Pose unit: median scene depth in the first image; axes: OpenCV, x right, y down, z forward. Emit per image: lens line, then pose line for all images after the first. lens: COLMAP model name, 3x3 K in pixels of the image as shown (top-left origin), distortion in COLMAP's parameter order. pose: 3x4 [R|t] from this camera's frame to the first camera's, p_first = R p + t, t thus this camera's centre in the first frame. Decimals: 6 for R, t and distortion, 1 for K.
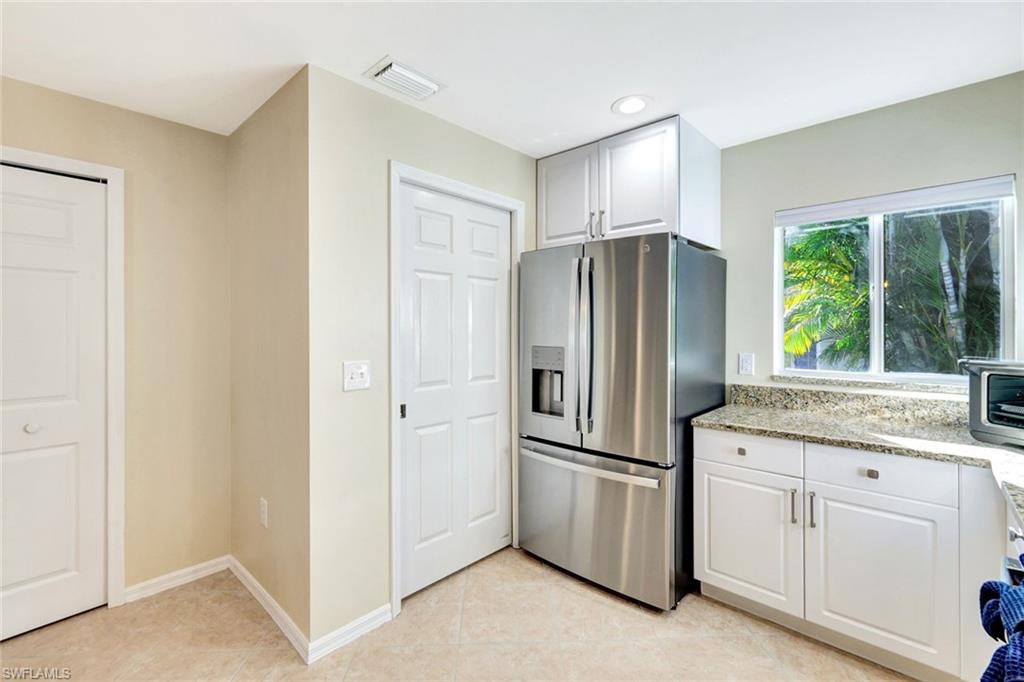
lens RADIAL K [[453.1, 0, 518.2], [0, 453.1, 330.9], [0, 0, 1]] dist [-0.001396, 0.000621]
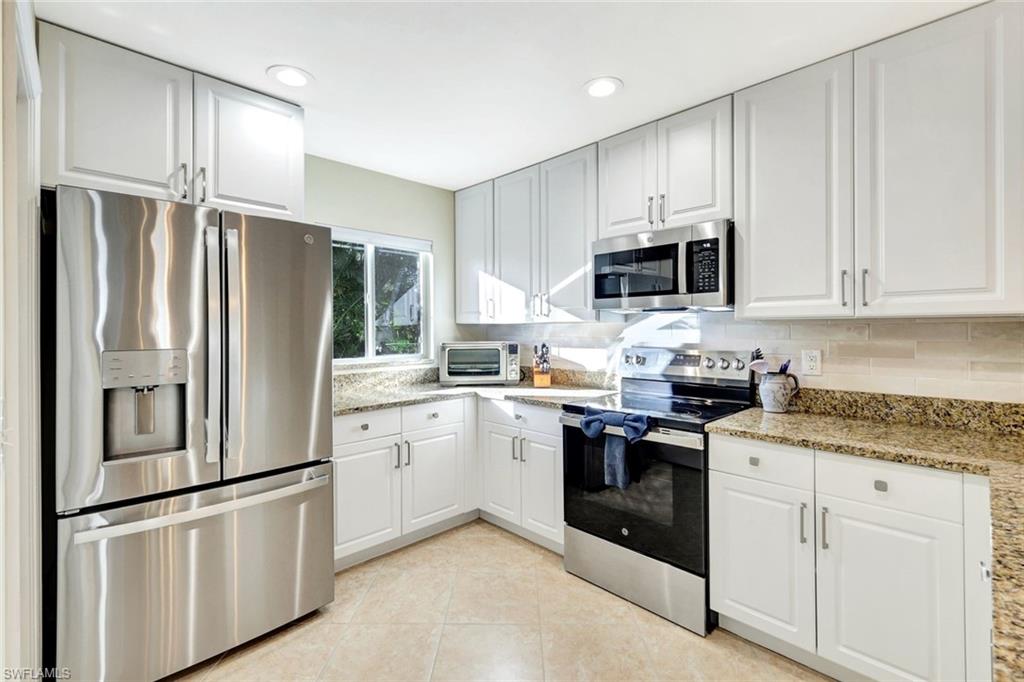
lens RADIAL K [[453.1, 0, 512.5], [0, 453.1, 328.1], [0, 0, 1]] dist [-0.001396, 0.000621]
pose [[0.046778, 0.001611, 0.998904, -0.638325], [0.007324, 0.999971, -0.001956, 0.010263], [-0.998878, 0.007407, 0.046764, 0.520411]]
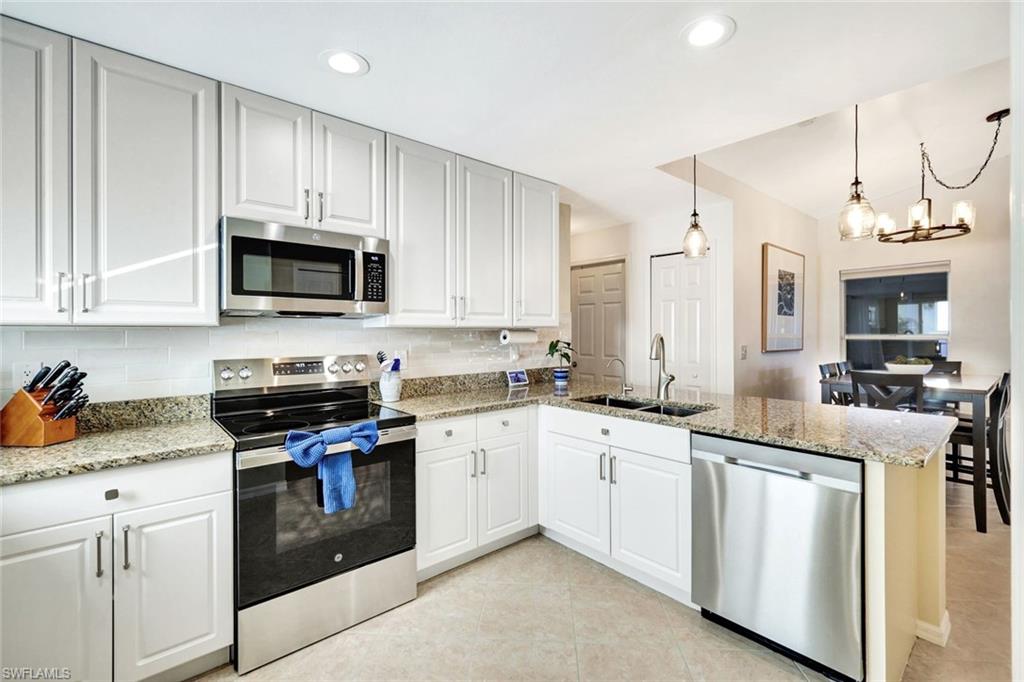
lens RADIAL K [[453.1, 0, 490.2], [0, 453.1, 335.2], [0, 0, 1]] dist [-0.001396, 0.000621]
pose [[-0.991846, 0.005046, 0.127339, -0.031506], [0.005955, 0.999959, 0.006757, 0.008861], [-0.127299, 0.007460, -0.991836, 1.200679]]
